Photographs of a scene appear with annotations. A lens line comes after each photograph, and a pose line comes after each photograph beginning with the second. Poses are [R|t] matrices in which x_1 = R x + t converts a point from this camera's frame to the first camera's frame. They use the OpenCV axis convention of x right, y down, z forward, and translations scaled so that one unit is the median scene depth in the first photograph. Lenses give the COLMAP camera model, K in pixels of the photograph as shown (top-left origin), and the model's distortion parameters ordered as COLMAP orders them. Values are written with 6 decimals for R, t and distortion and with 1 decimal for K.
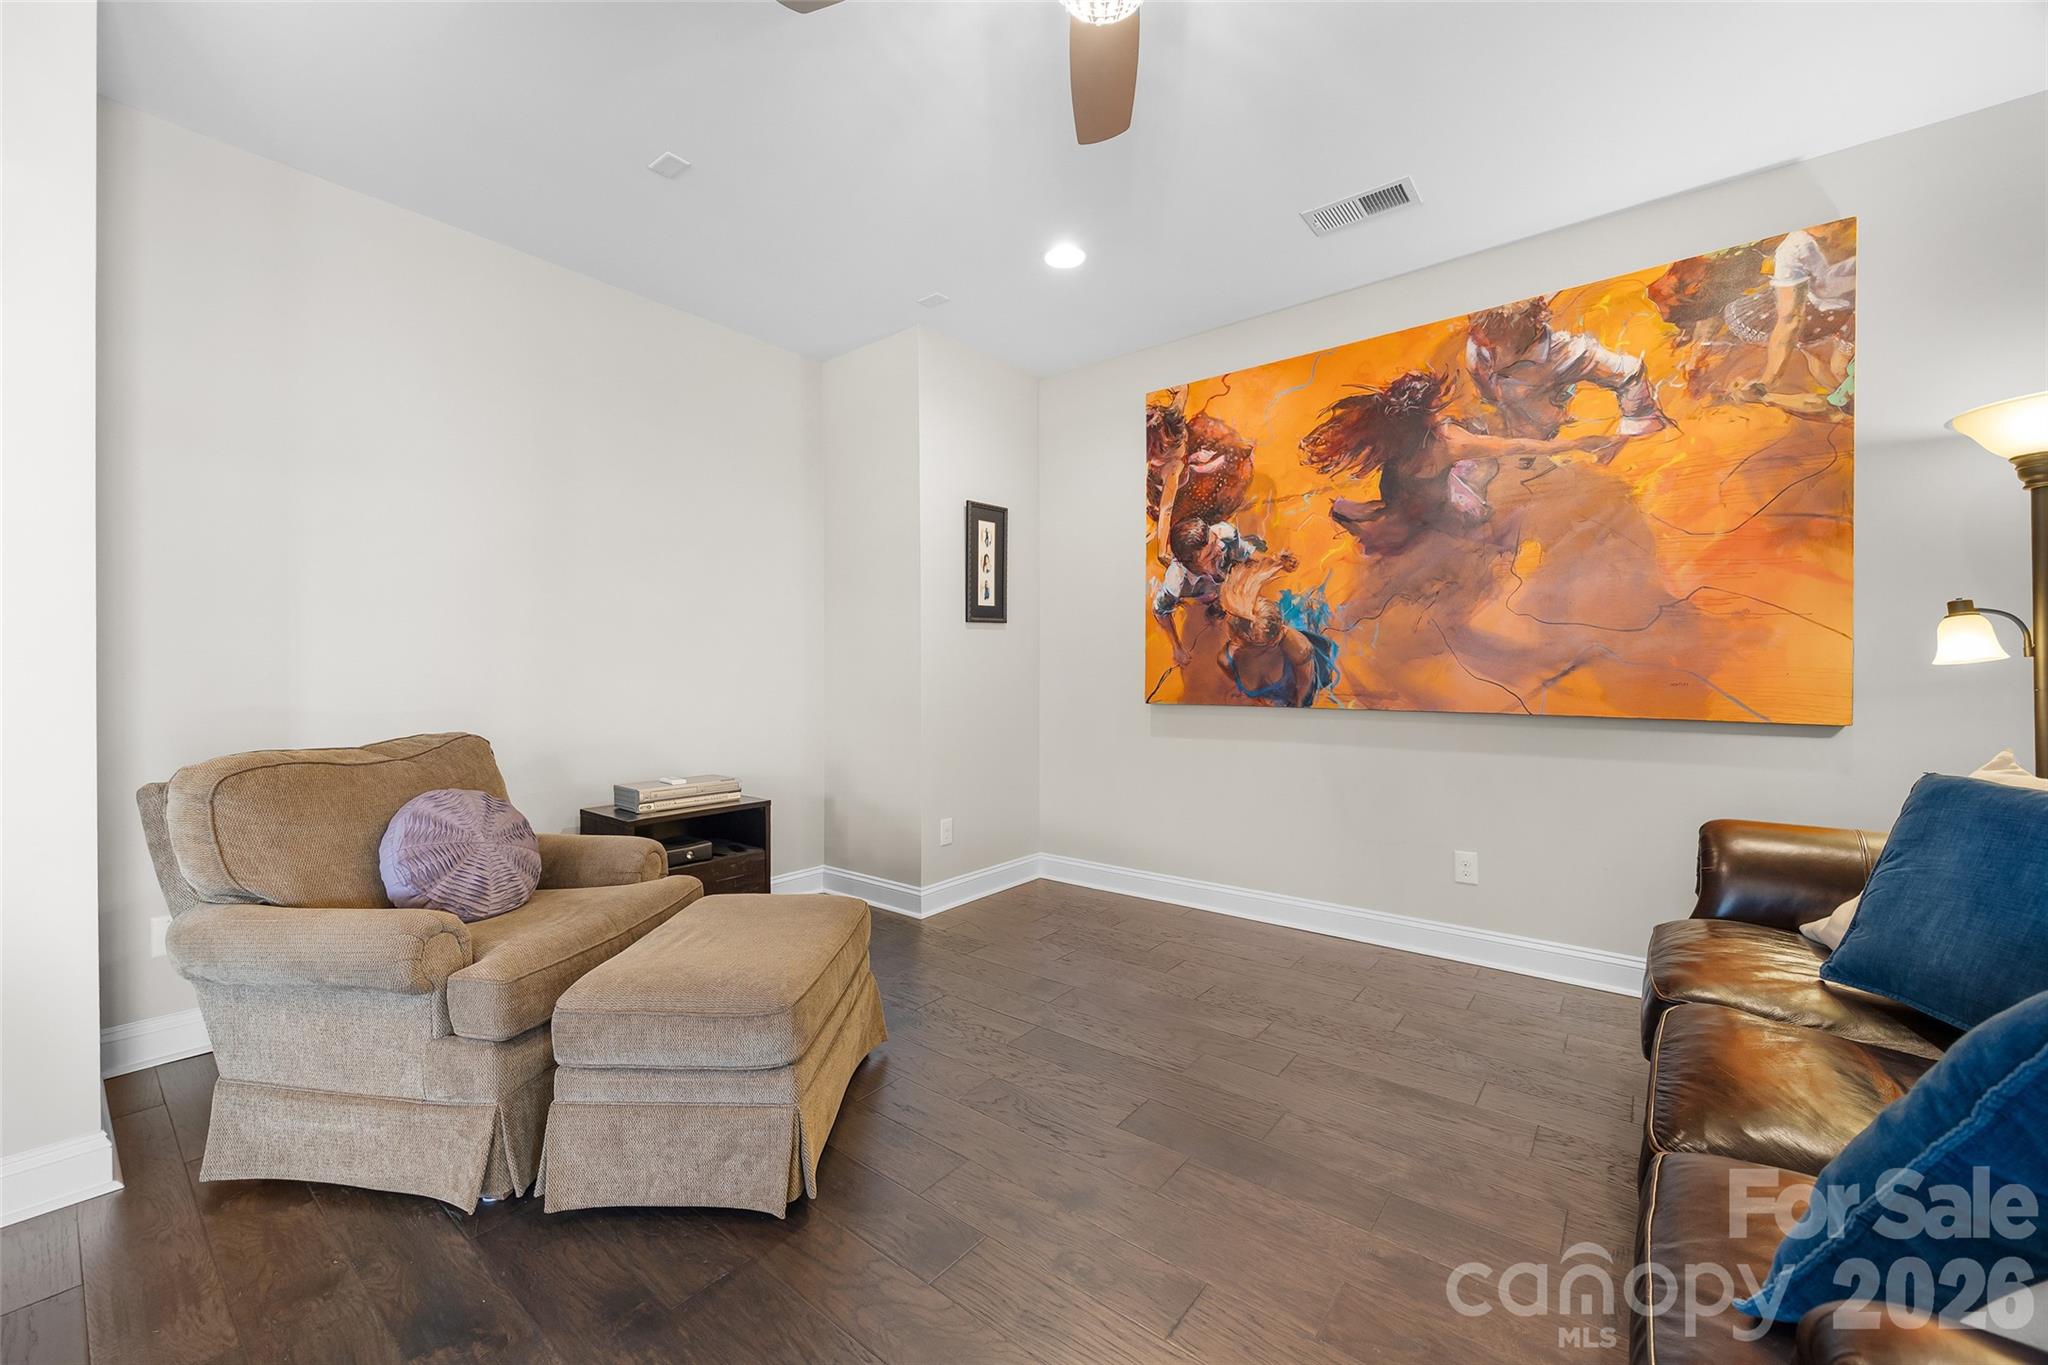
lens RADIAL K [[786.6, 0, 1036.2], [0, 786.6, 674.1], [0, 0, 1]] dist [-0.005547, 0.000843]
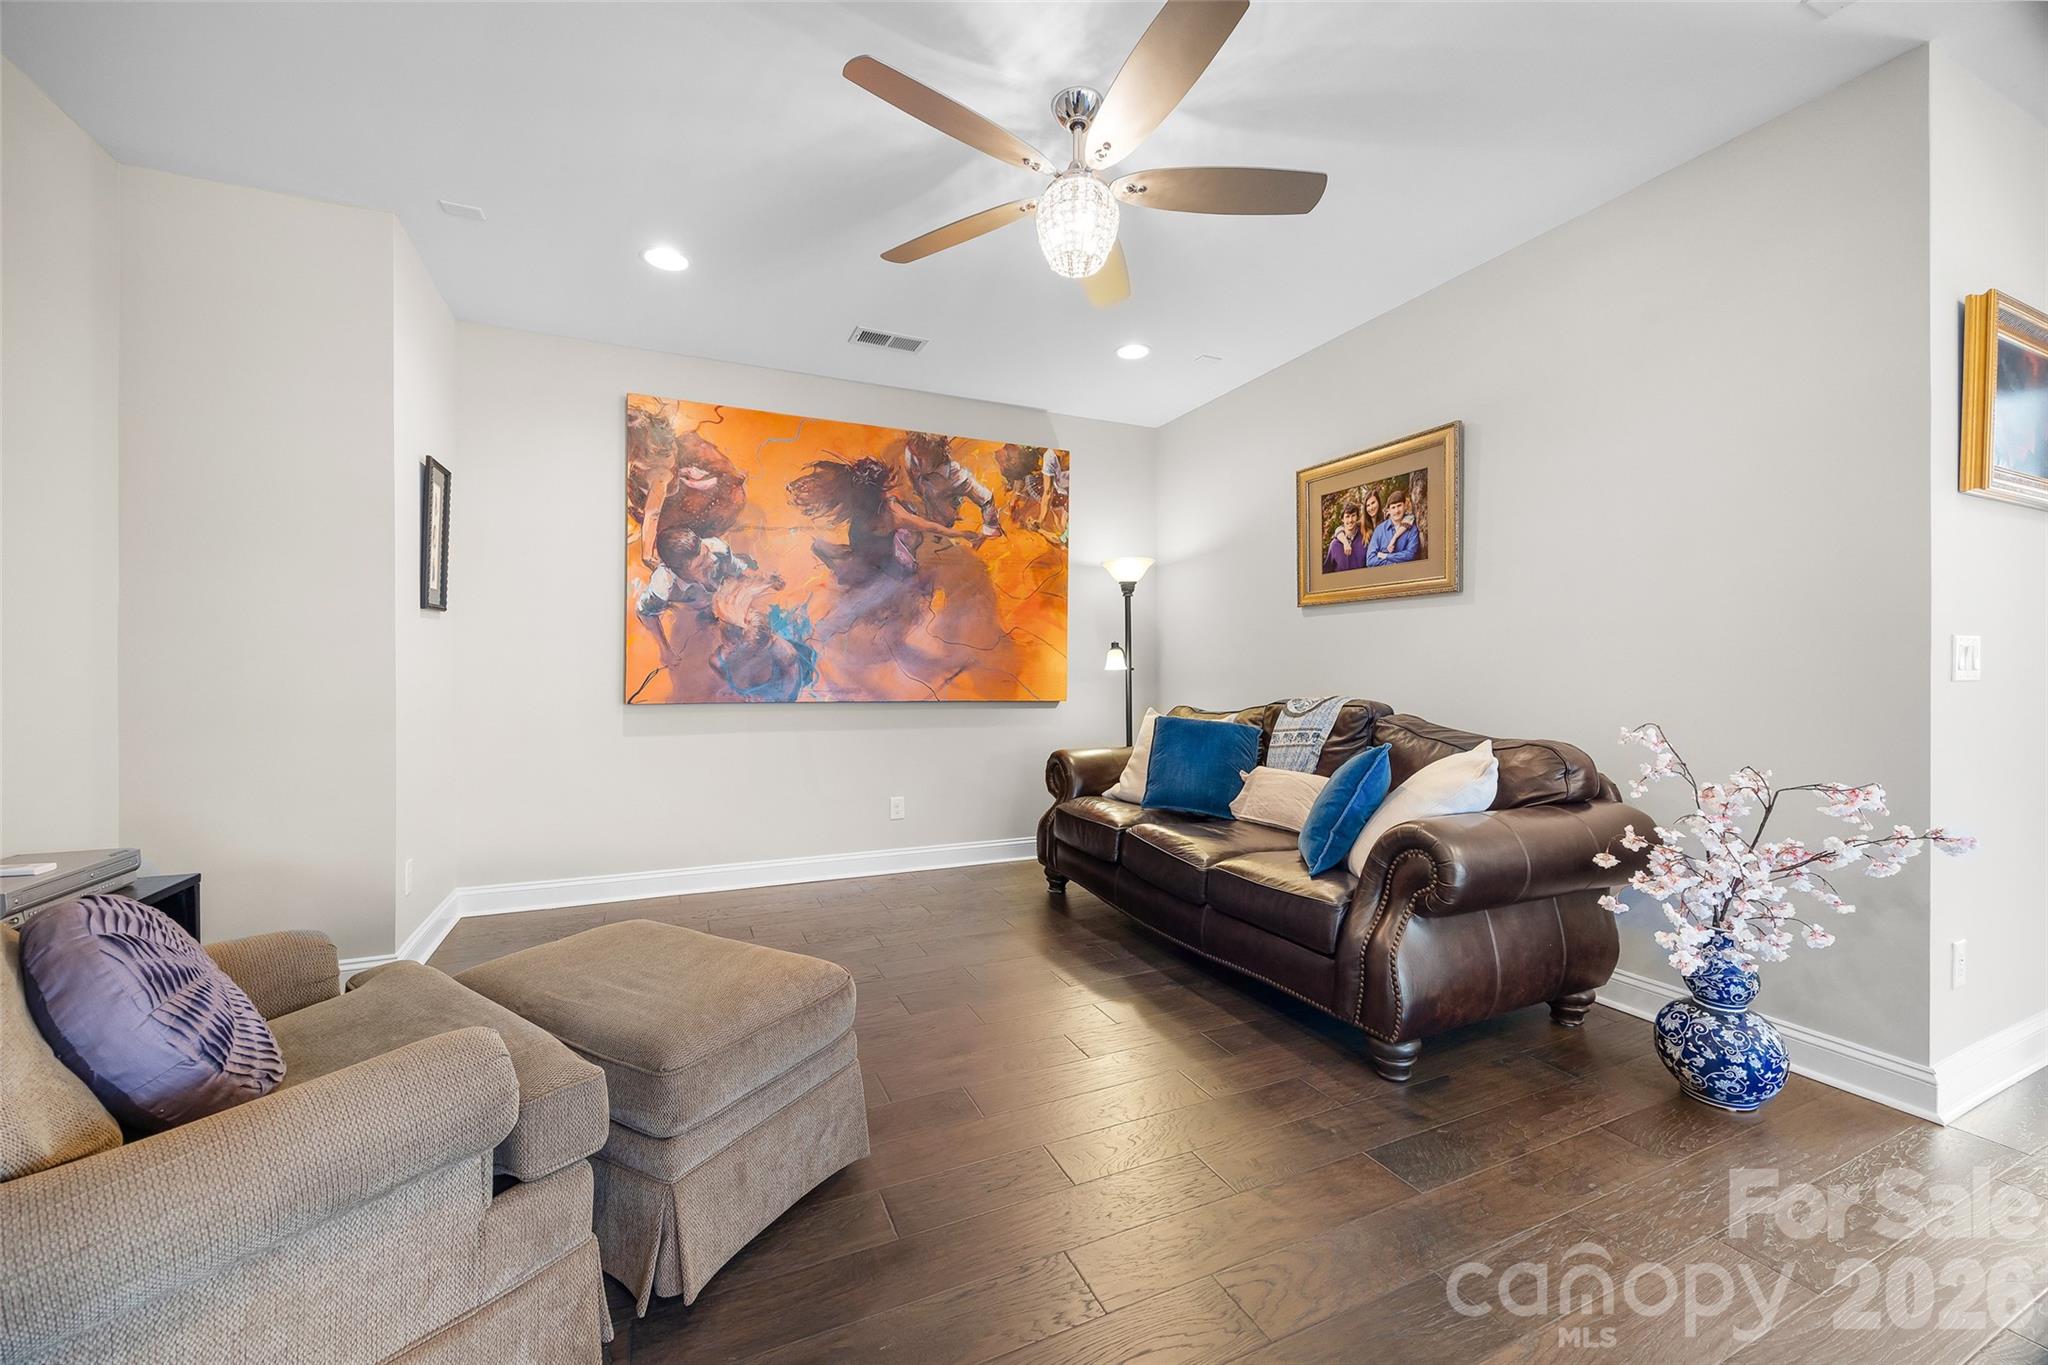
lens RADIAL K [[786.6, 0, 997.9], [0, 786.6, 674.1], [0, 0, 1]] dist [-0.005547, 0.000843]
pose [[0.466261, -0.001323, 0.884646, -0.635637], [-0.001831, 0.999995, 0.002461, -0.005535], [-0.884645, -0.002767, 0.466256, 0.152010]]
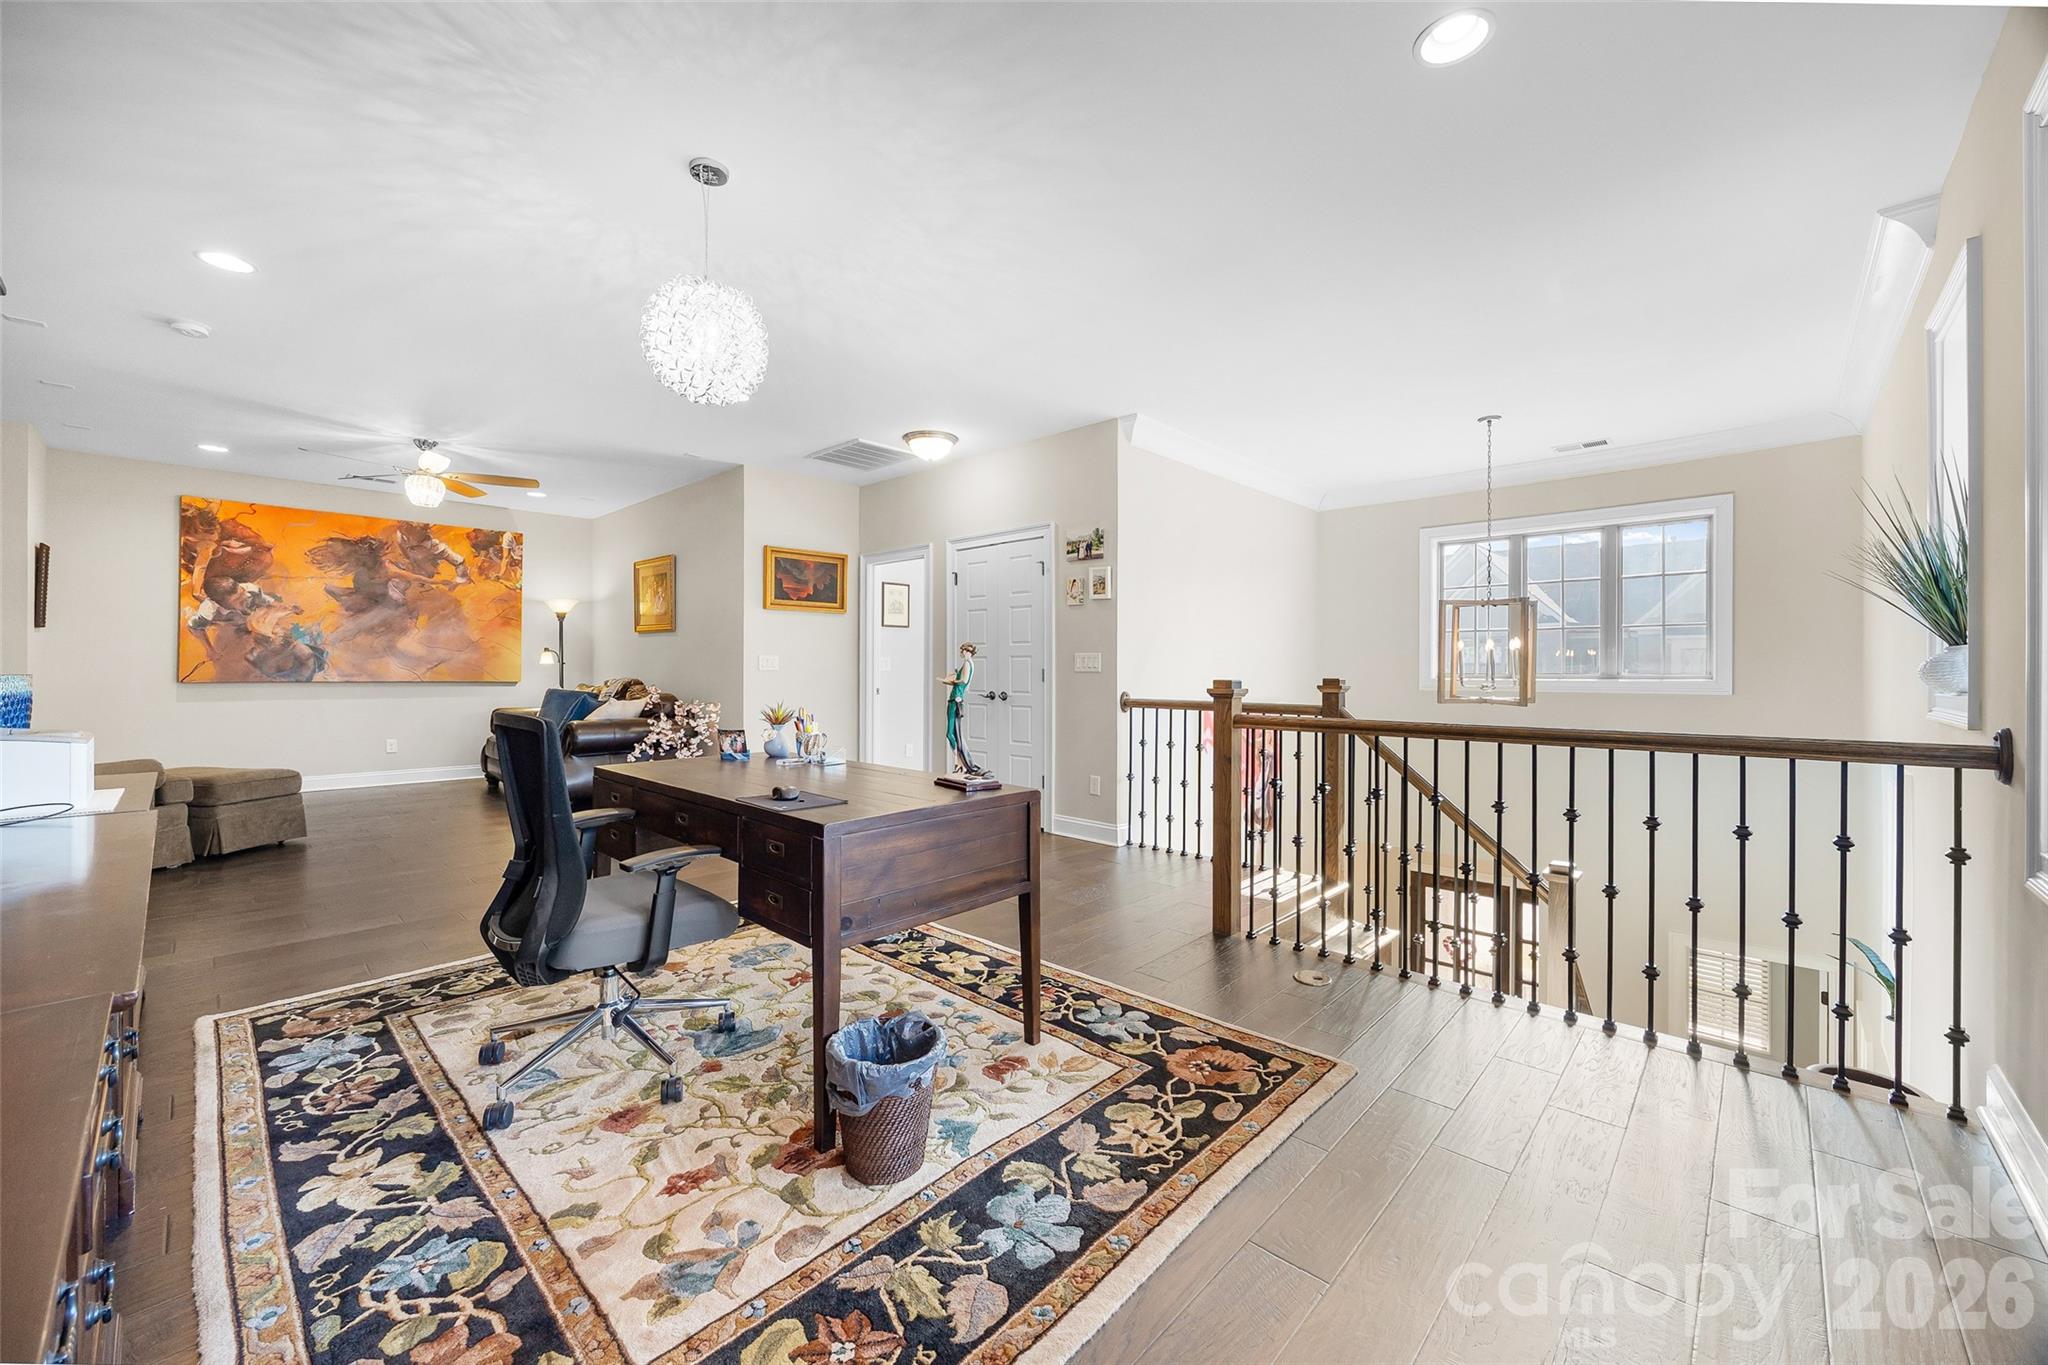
lens RADIAL K [[786.6, 0, 1003.9], [0, 786.6, 667.2], [0, 0, 1]] dist [-0.005547, 0.000843]
pose [[0.085013, -0.002158, 0.996378, -1.646455], [-0.009299, 0.999952, 0.002959, -0.020060], [-0.996336, -0.009517, 0.084989, -1.048461]]
